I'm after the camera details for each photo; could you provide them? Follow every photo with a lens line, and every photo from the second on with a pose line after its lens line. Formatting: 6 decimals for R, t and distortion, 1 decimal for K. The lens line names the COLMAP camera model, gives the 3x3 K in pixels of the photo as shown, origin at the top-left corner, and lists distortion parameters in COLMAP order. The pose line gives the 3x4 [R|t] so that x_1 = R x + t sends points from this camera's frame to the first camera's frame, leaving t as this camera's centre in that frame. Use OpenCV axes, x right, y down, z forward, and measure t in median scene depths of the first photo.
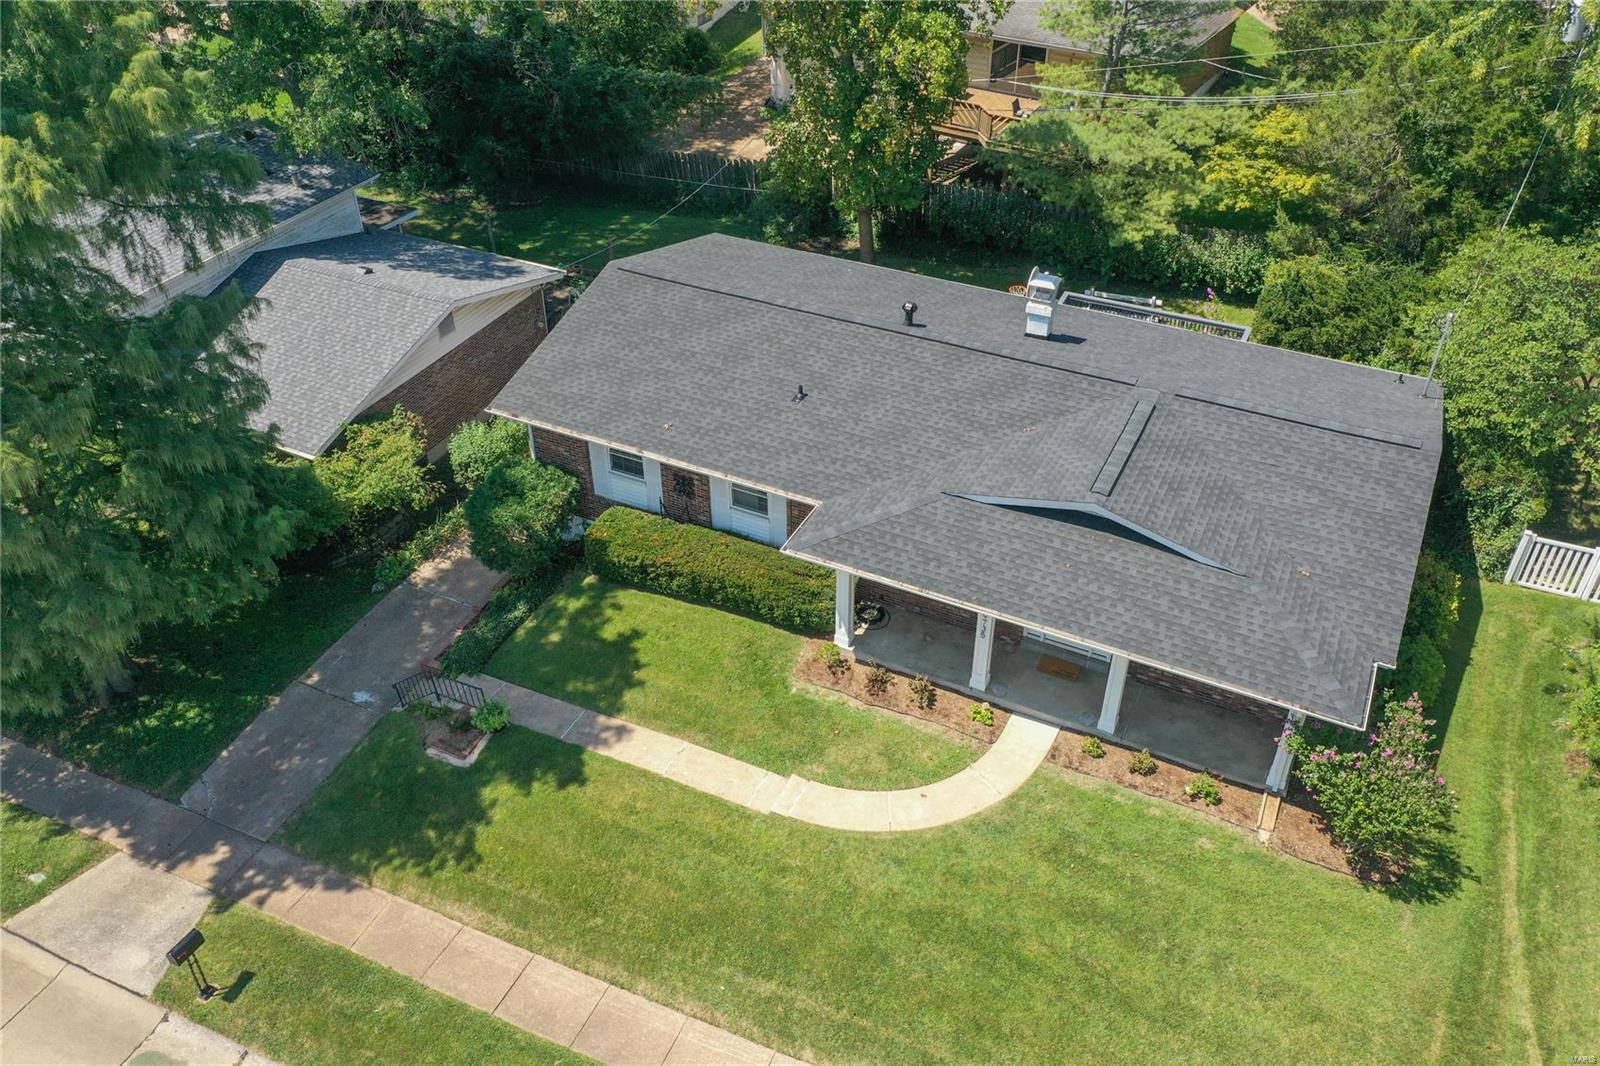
lens RADIAL K [[1249.4, 0, 800.6], [0, 1249.4, 528.7], [0, 0, 1]] dist [0.010686, -0.005412]
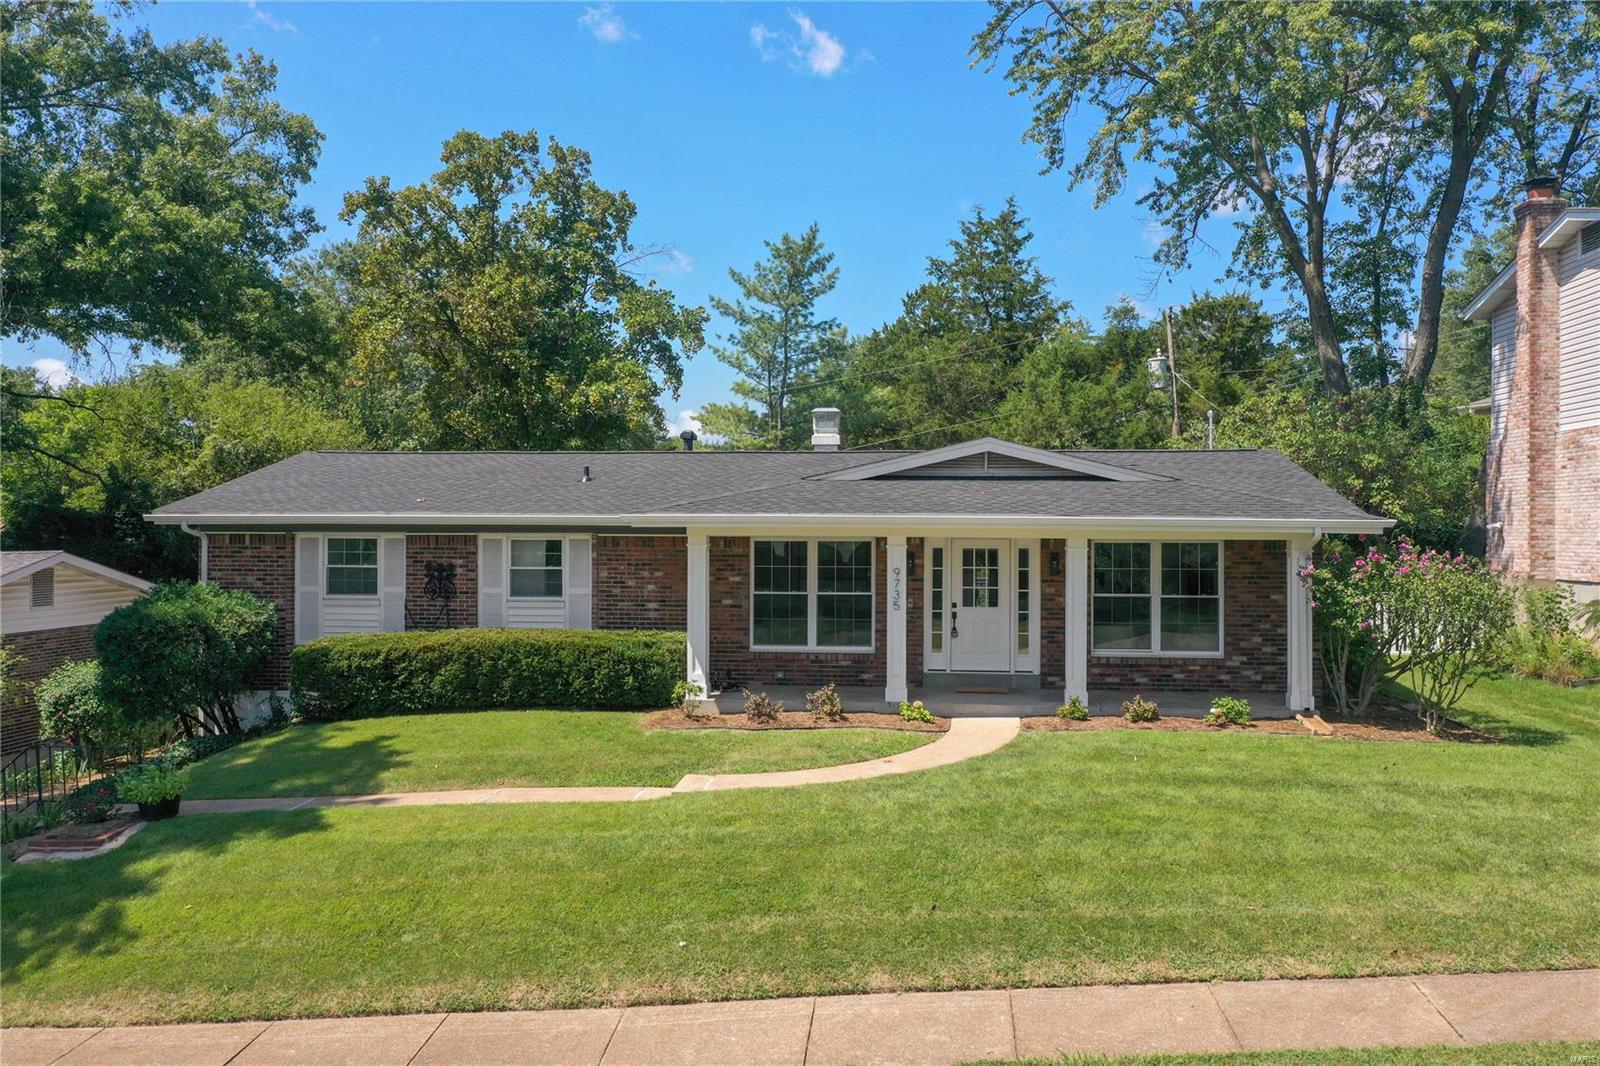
lens RADIAL K [[1249.4, 0, 800.6], [0, 1249.4, 528.7], [0, 0, 1]] dist [0.010686, -0.005412]
pose [[0.937939, 0.005632, 0.346753, -0.157860], [0.204172, 0.799253, -0.565251, 0.425251], [-0.280327, 0.600968, 0.748501, 0.381091]]
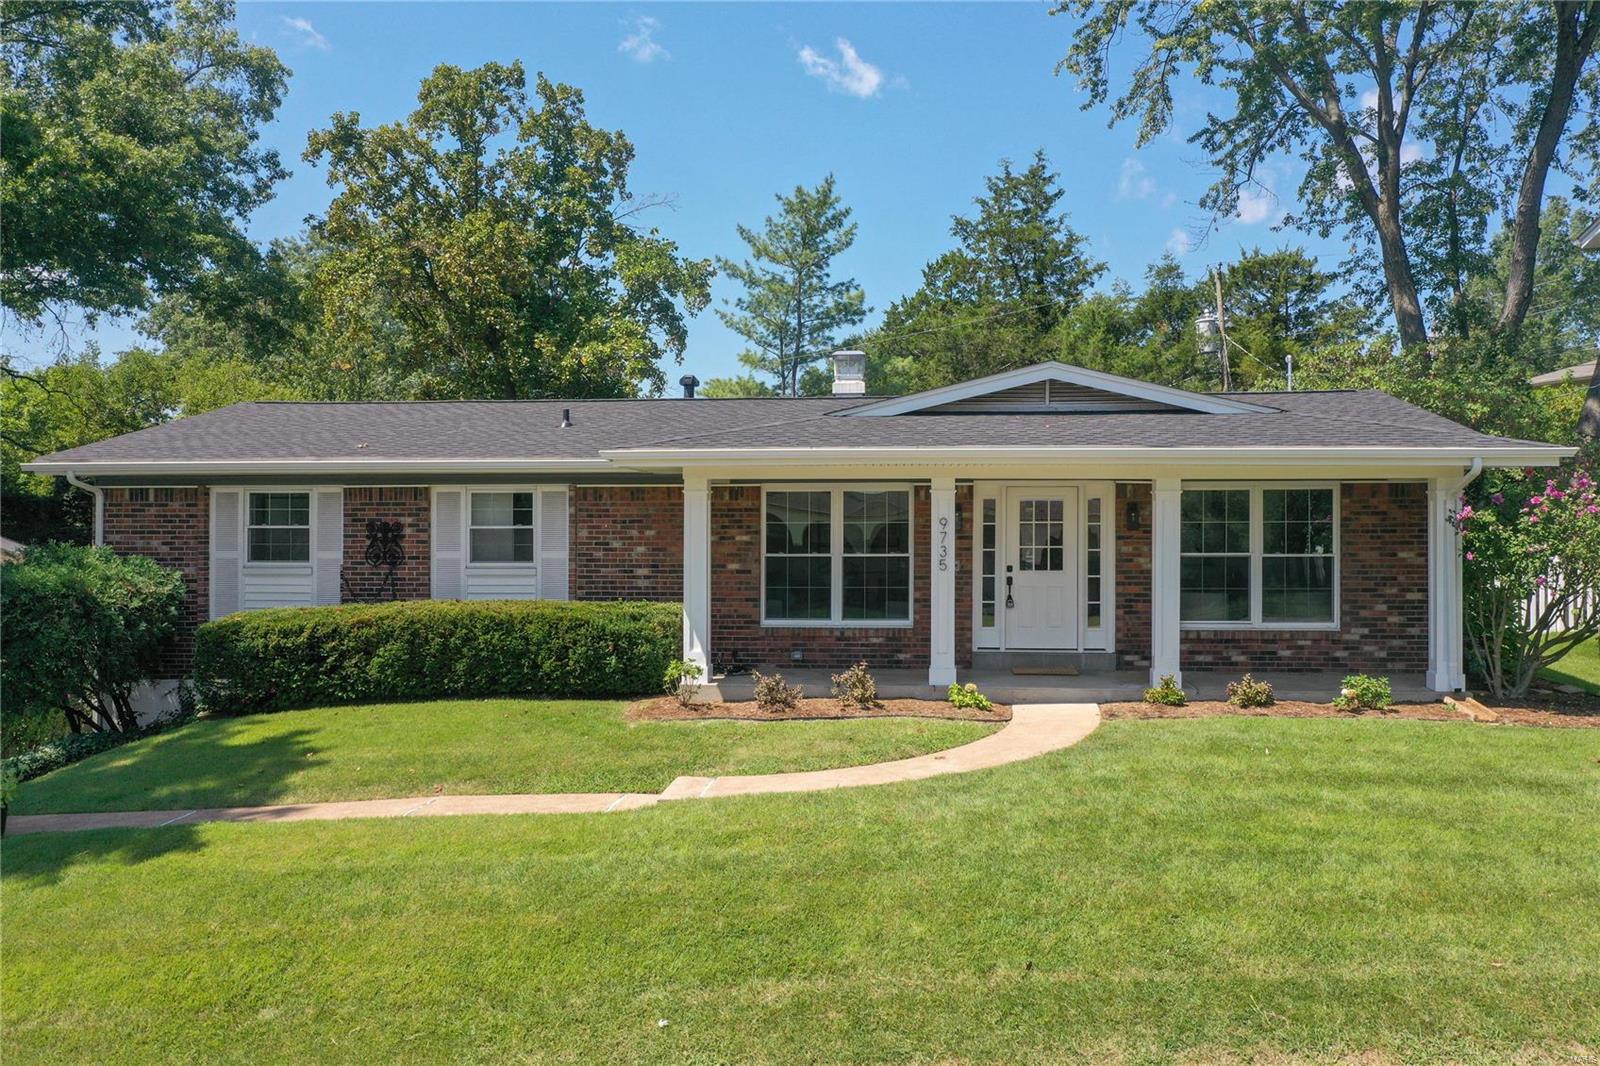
lens RADIAL K [[1261.1, 0, 824.9], [0, 1261.1, 481.5], [0, 0, 1]] dist [0.007335, -0.004911]
pose [[0.934352, 0.015875, 0.355998, -0.118351], [0.213386, 0.775173, -0.594620, 0.374168], [-0.285400, 0.631549, 0.720897, 0.494370]]
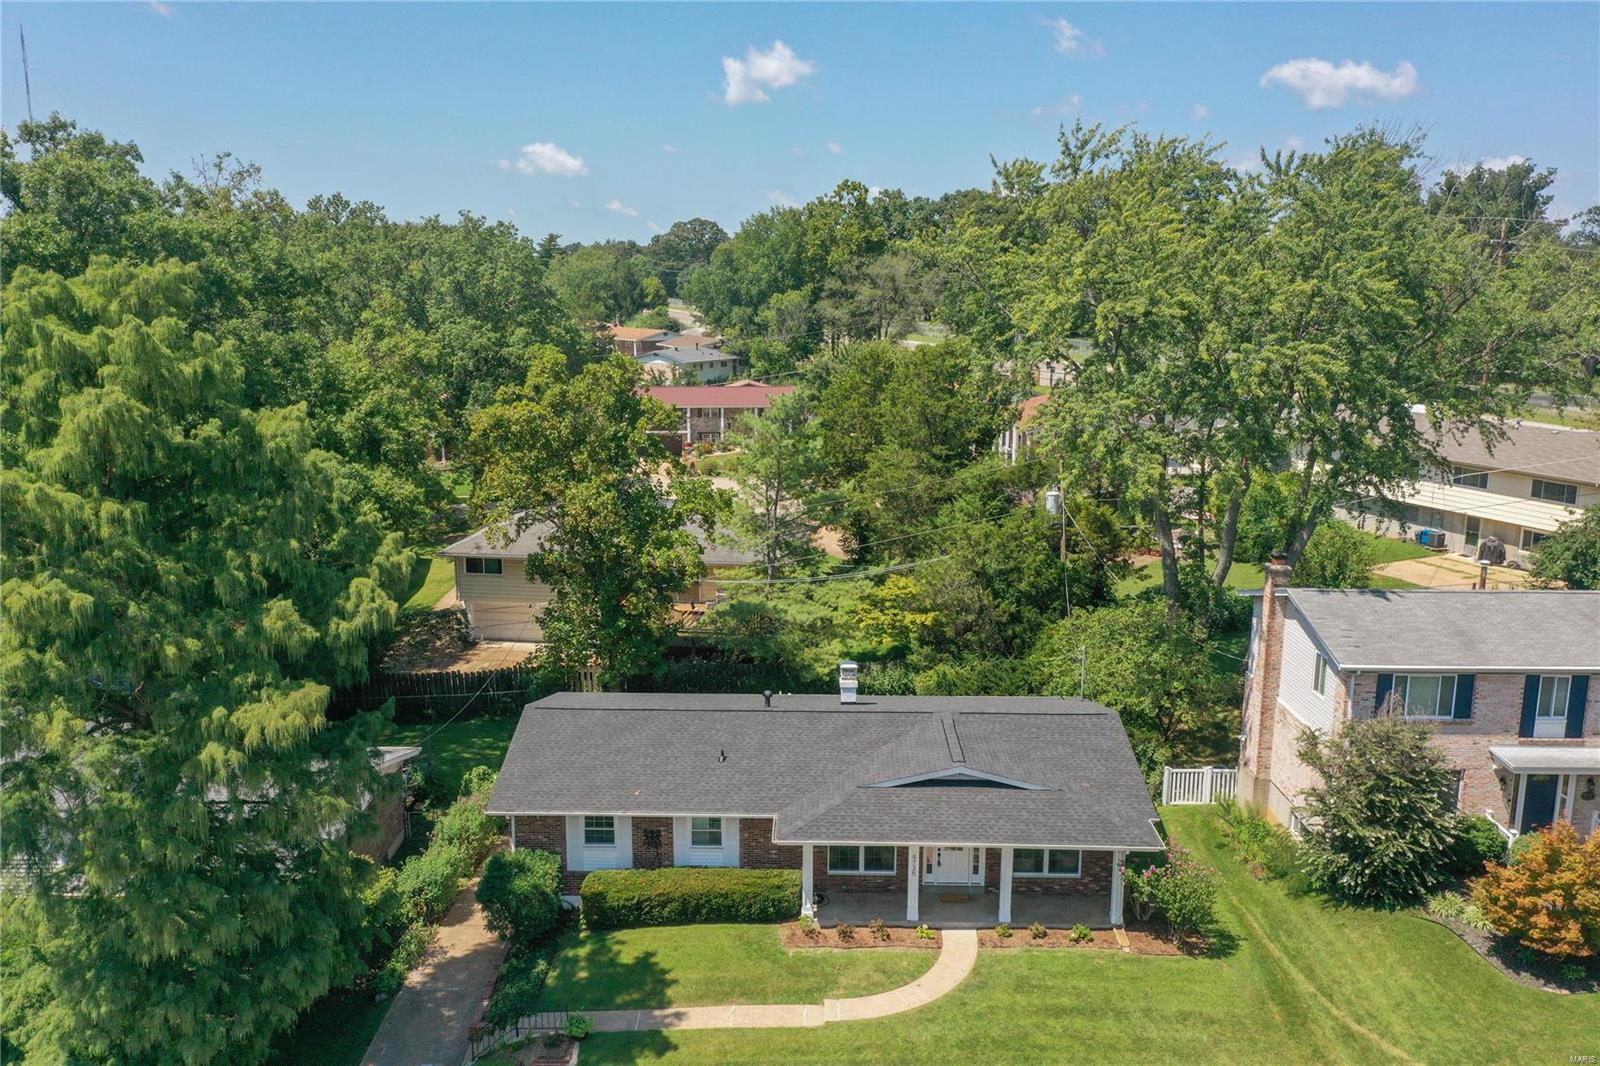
lens RADIAL K [[1249.4, 0, 800.6], [0, 1249.4, 528.7], [0, 0, 1]] dist [0.010686, -0.005412]
pose [[0.903702, -0.074081, 0.421705, -0.508530], [0.250897, 0.889723, -0.381370, 0.228139], [-0.346948, 0.450449, 0.822631, -0.304190]]
